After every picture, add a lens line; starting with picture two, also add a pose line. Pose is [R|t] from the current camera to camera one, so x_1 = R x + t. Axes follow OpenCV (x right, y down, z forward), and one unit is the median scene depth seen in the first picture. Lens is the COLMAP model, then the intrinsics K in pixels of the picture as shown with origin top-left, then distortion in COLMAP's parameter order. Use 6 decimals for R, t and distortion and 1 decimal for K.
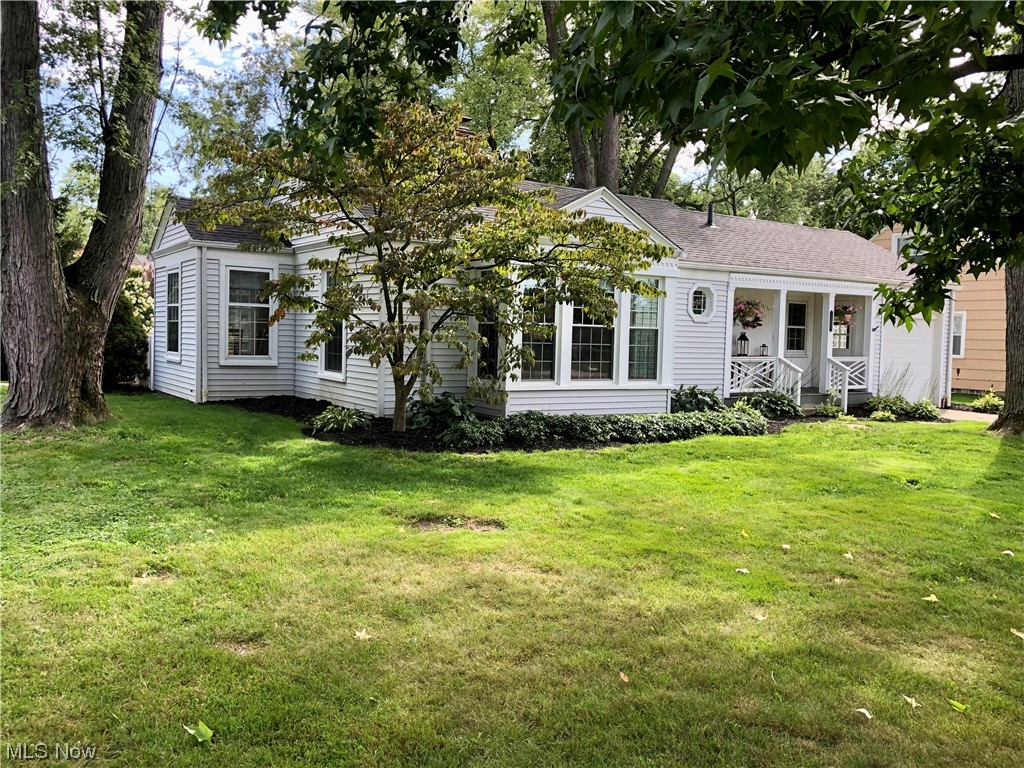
lens RADIAL K [[842.9, 0, 515.4], [0, 842.9, 367.3], [0, 0, 1]] dist [0.087790, -0.125039]
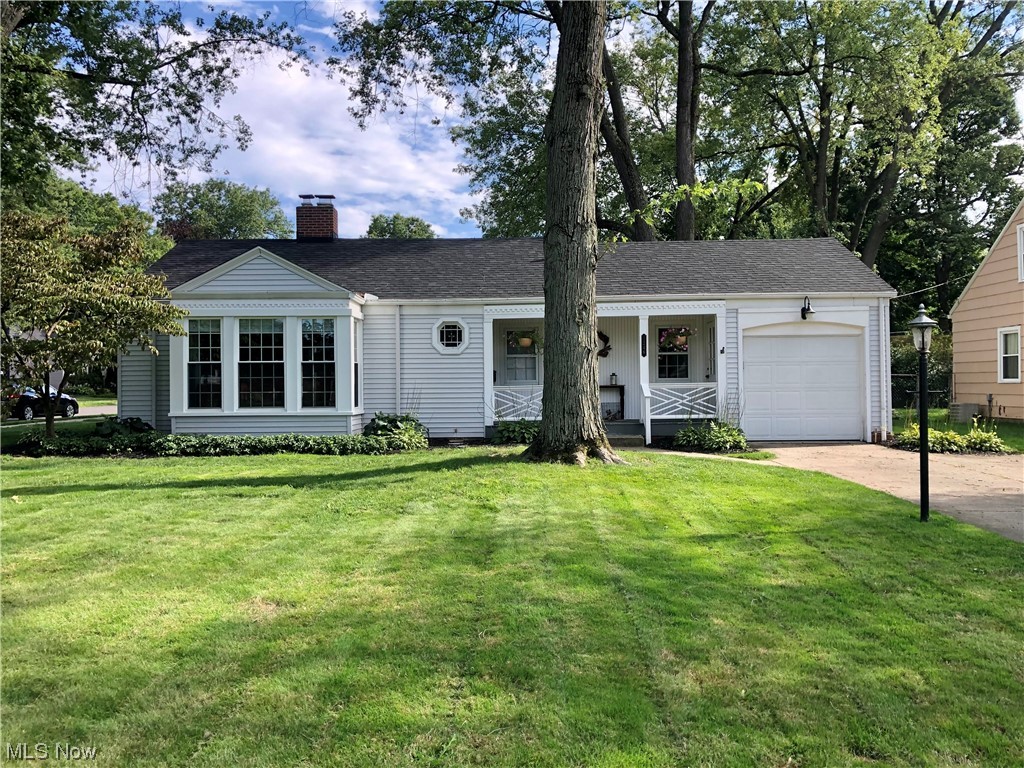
lens RADIAL K [[832.3, 0, 509.9], [0, 832.3, 366.9], [0, 0, 1]] dist [0.000508, -0.001190]
pose [[0.817775, -0.044730, -0.573797, 1.024357], [0.008702, 0.997822, -0.065382, 0.036656], [0.575472, 0.048475, 0.816384, 0.226481]]
